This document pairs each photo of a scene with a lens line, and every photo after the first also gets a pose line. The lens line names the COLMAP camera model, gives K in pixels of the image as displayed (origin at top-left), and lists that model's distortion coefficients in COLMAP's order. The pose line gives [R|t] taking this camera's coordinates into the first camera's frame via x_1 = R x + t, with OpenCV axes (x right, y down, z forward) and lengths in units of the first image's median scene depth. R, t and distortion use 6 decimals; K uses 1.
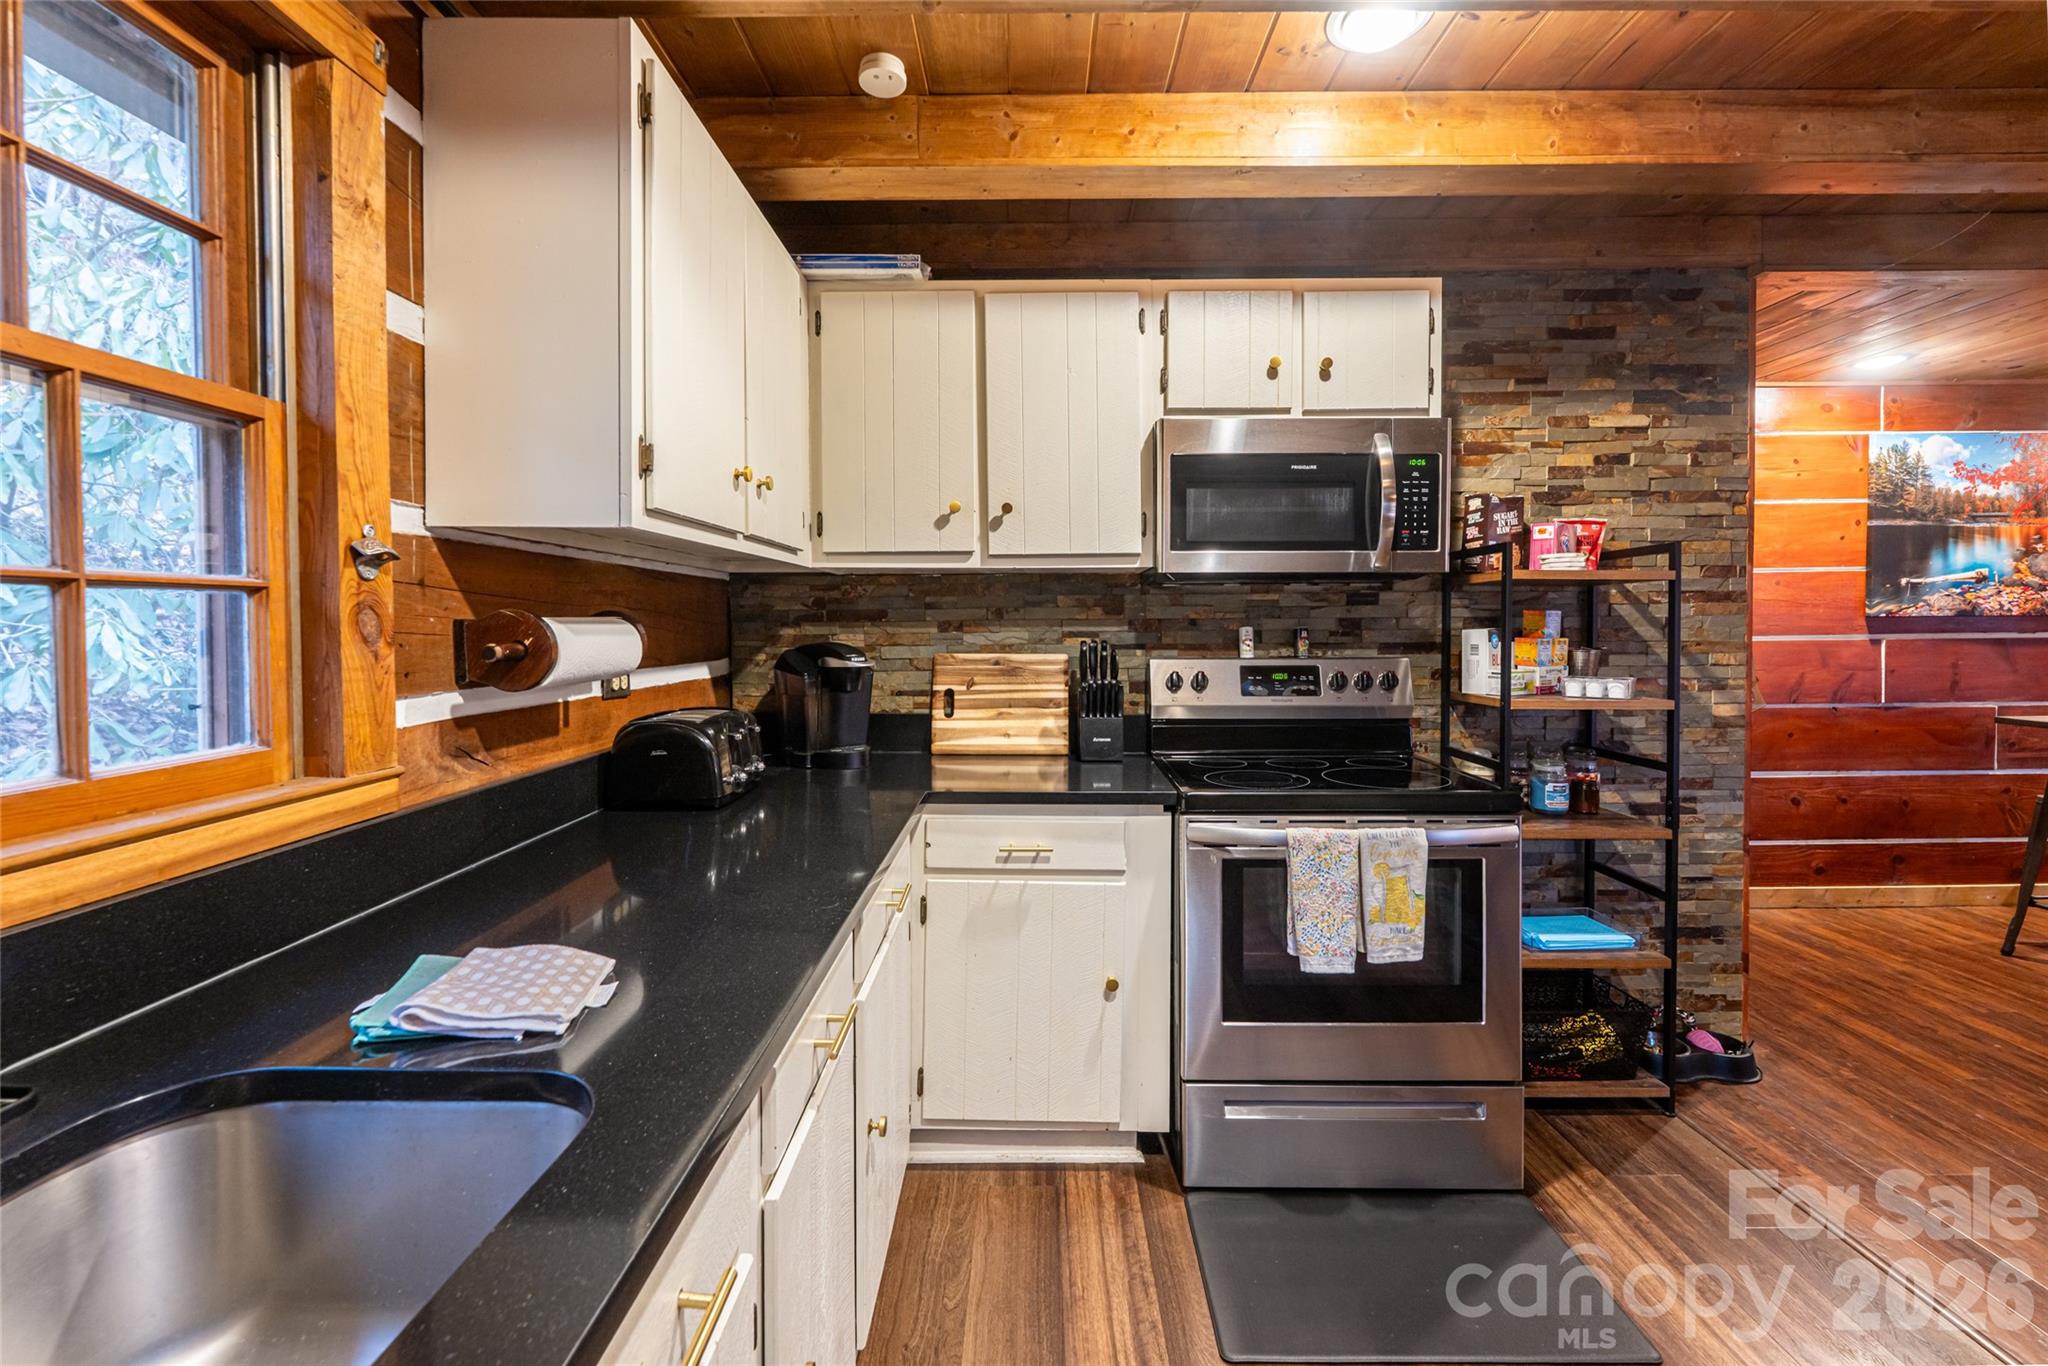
lens RADIAL K [[838.8, 0, 1037.1], [0, 838.8, 641.9], [0, 0, 1]] dist [0.001282, -0.000435]
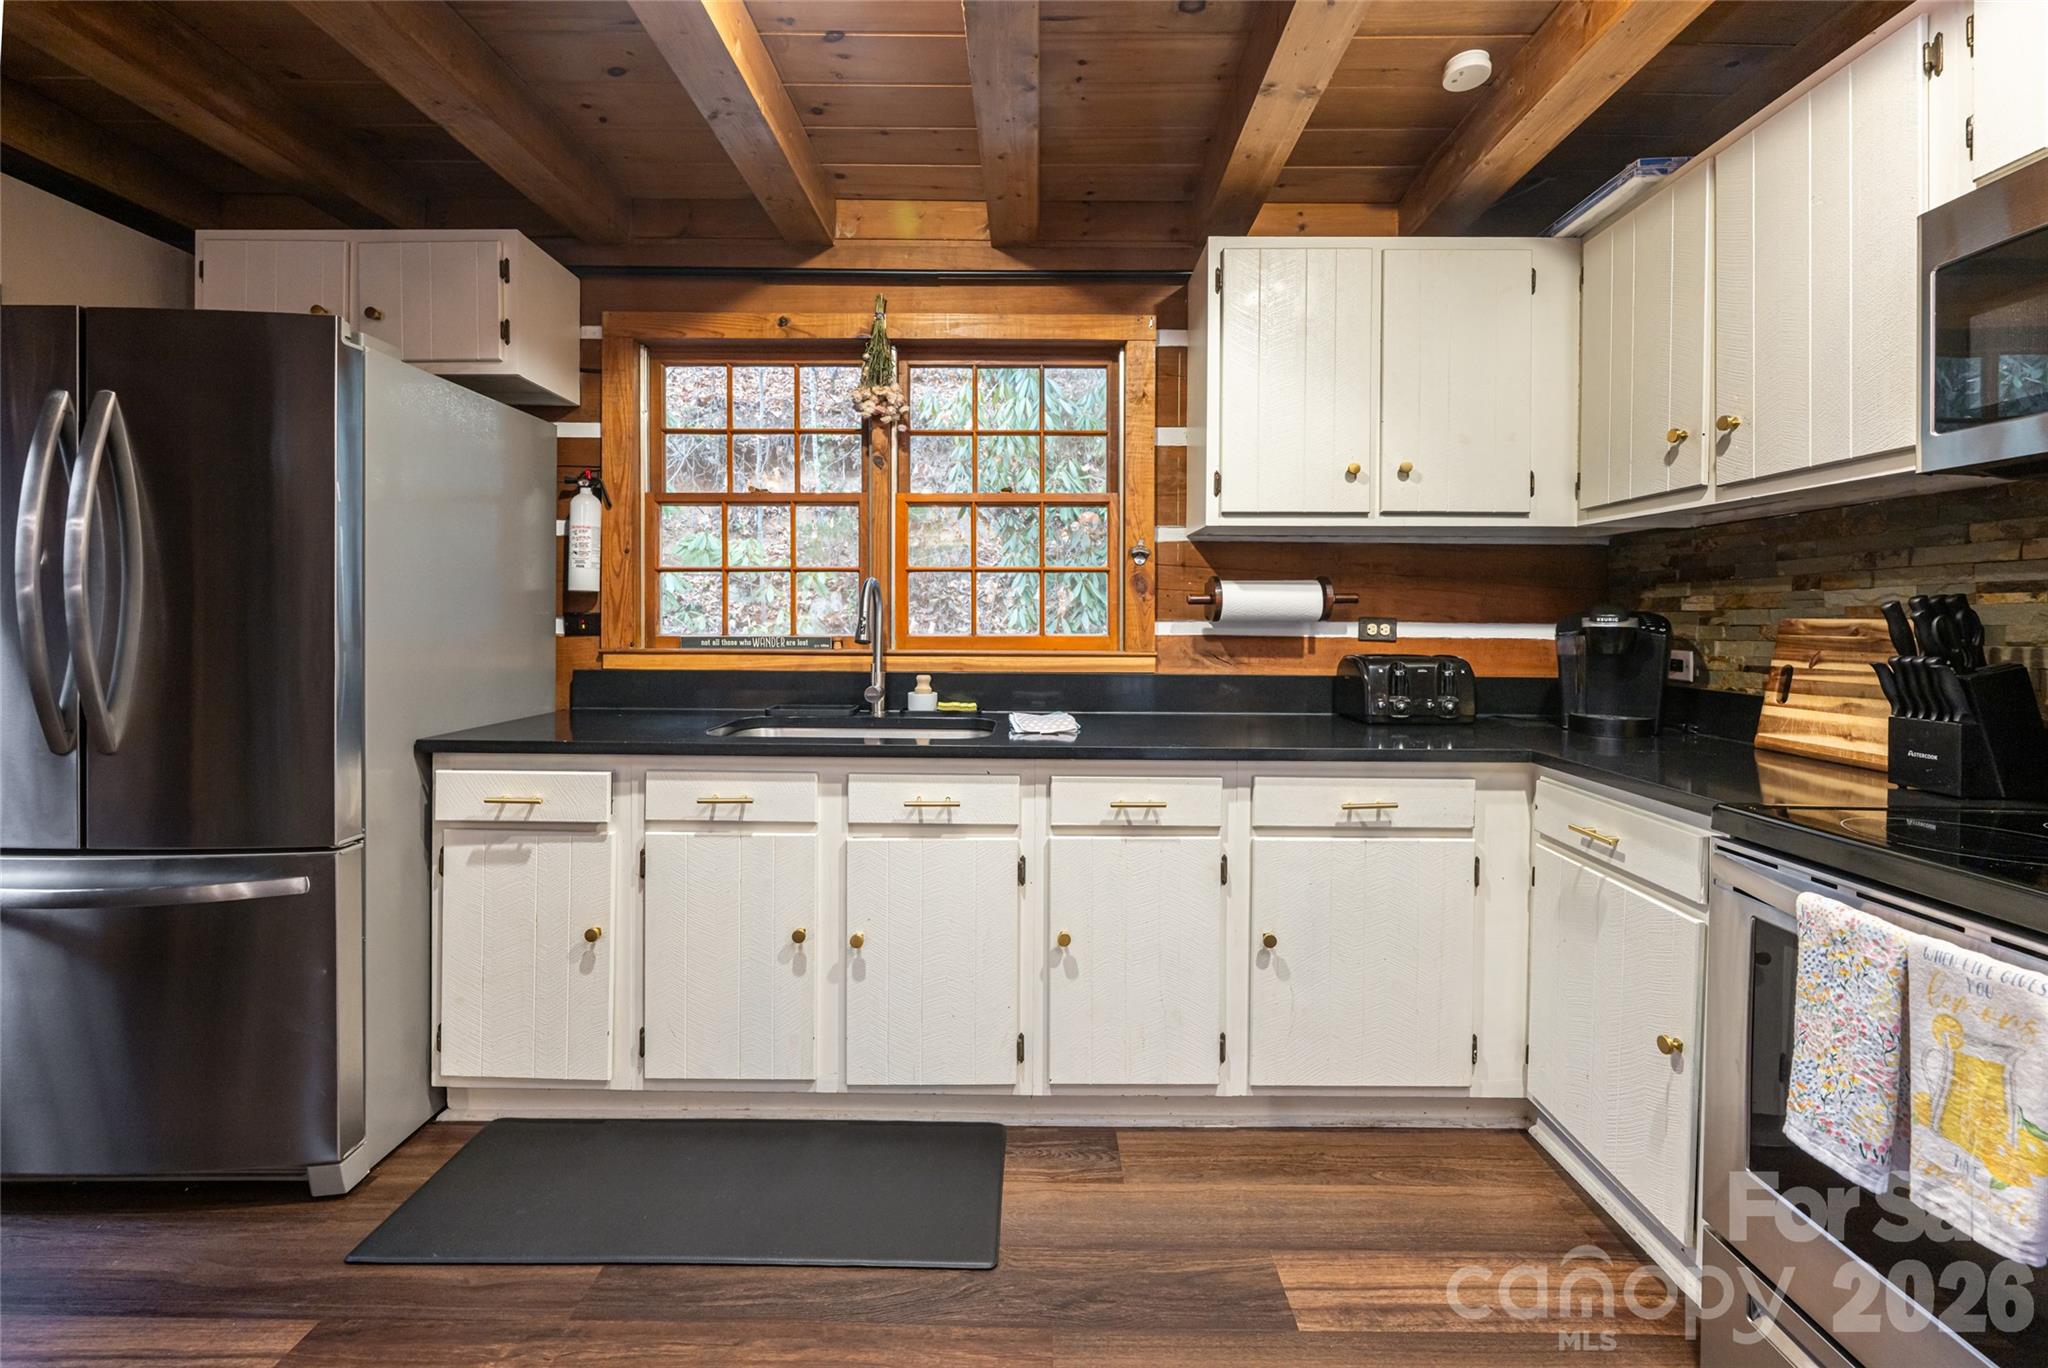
lens RADIAL K [[838.8, 0, 1029.1], [0, 838.8, 624.4], [0, 0, 1]] dist [0.001282, -0.000435]
pose [[0.000277, 0.009952, -0.999950, 0.726184], [-0.029184, 0.999525, 0.009940, 0.035840], [0.999574, 0.029180, 0.000568, 0.363431]]
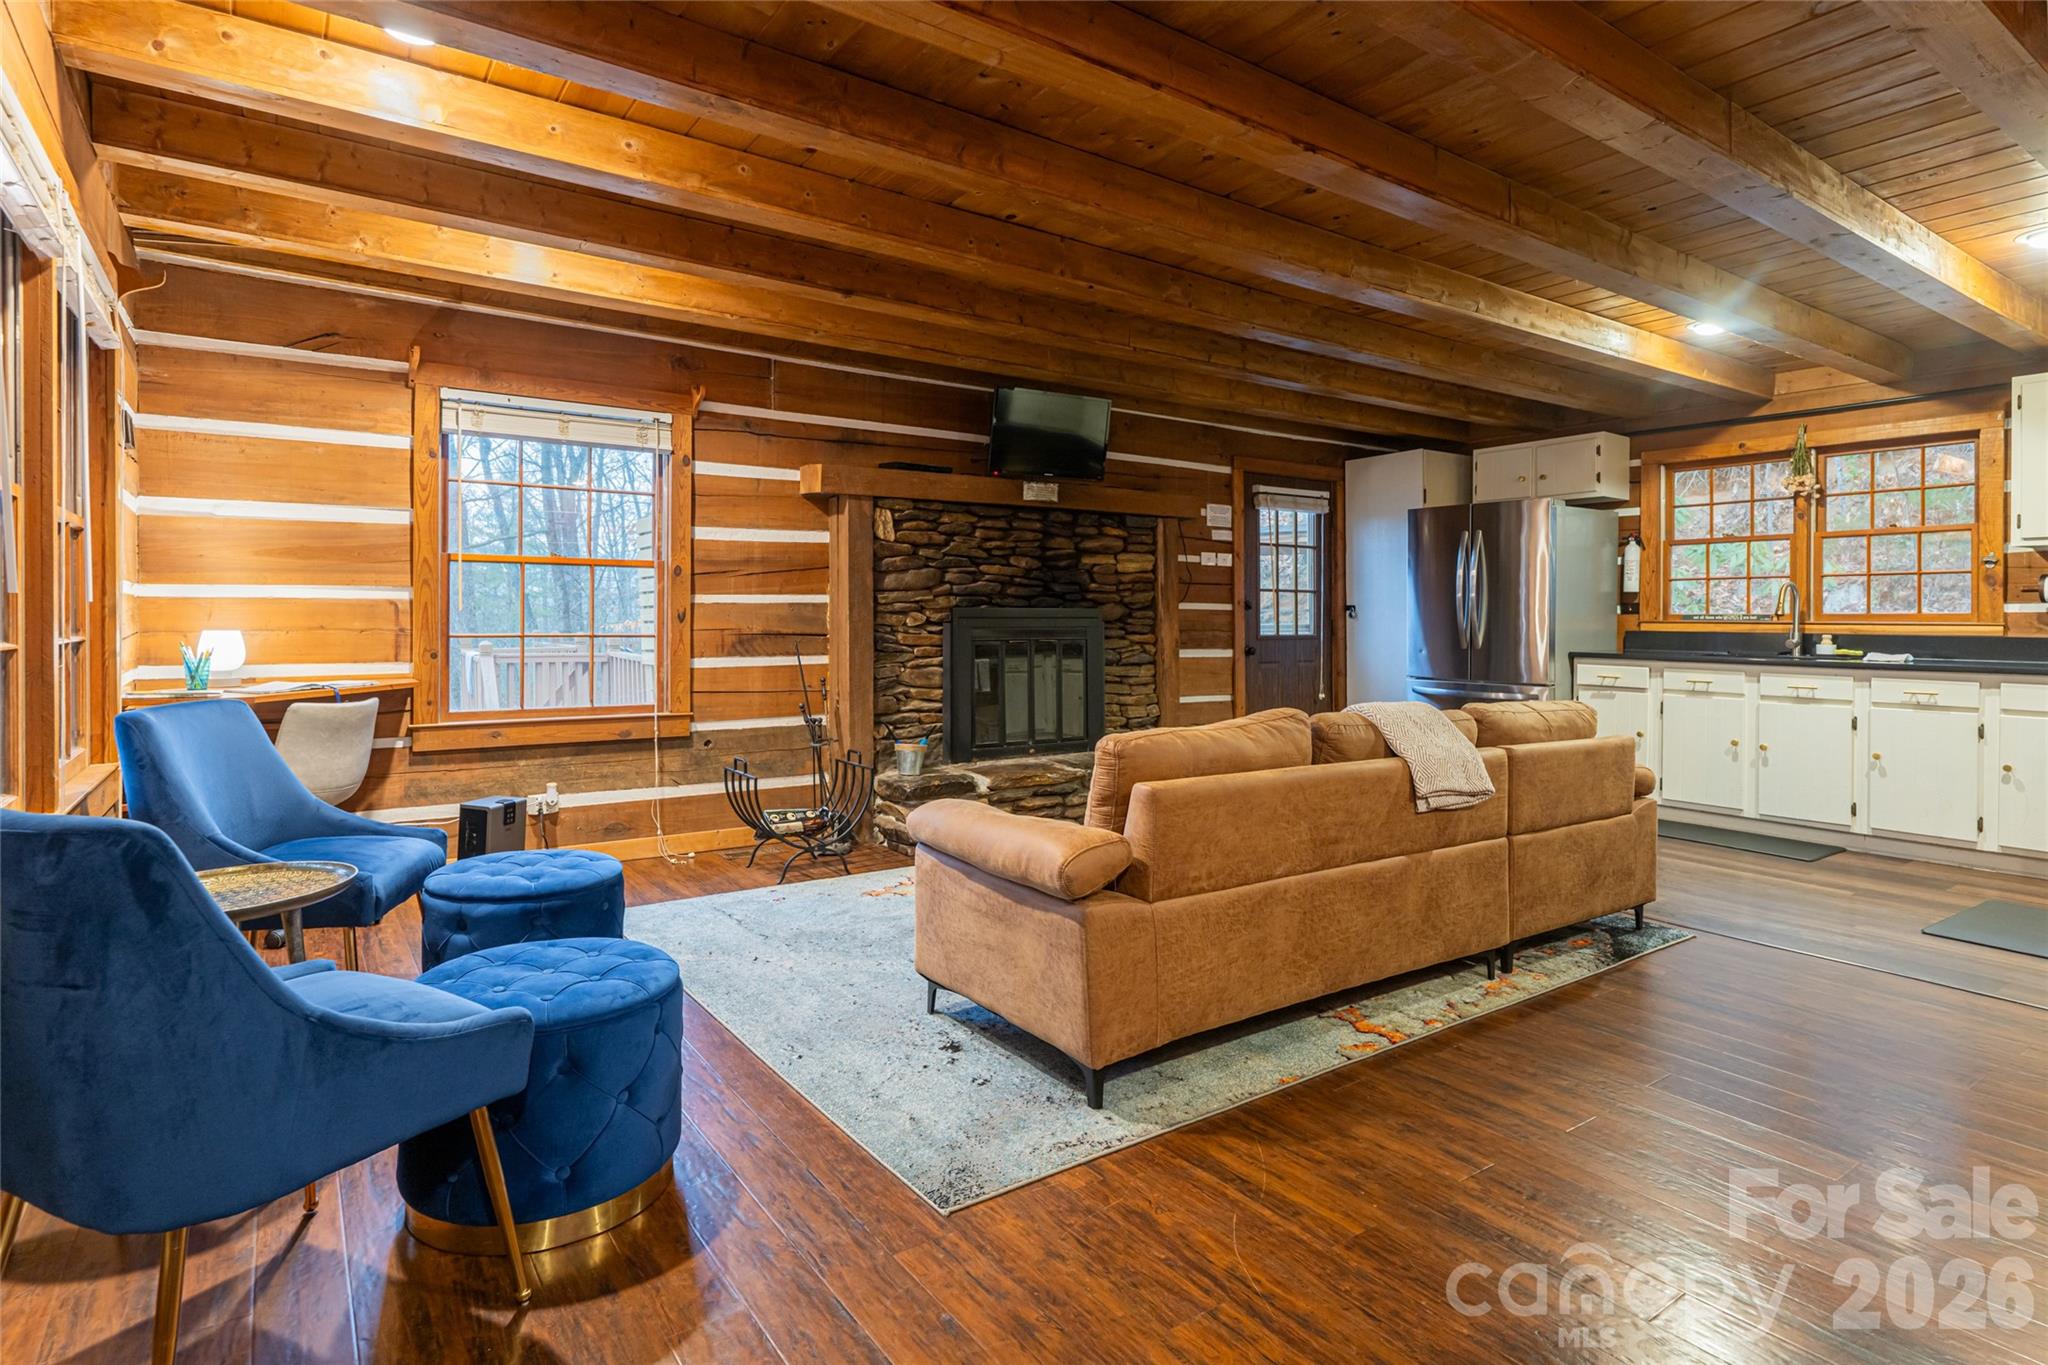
lens RADIAL K [[1069.1, 0, 1039.7], [0, 1069.1, 616.9], [0, 0, 1]] dist [0.001364, 0.001490]
pose [[-0.815079, 0.000068, -0.579350, 2.594757], [-0.016799, 0.999577, 0.023751, 0.046049], [0.579106, 0.029092, -0.814733, 1.205430]]
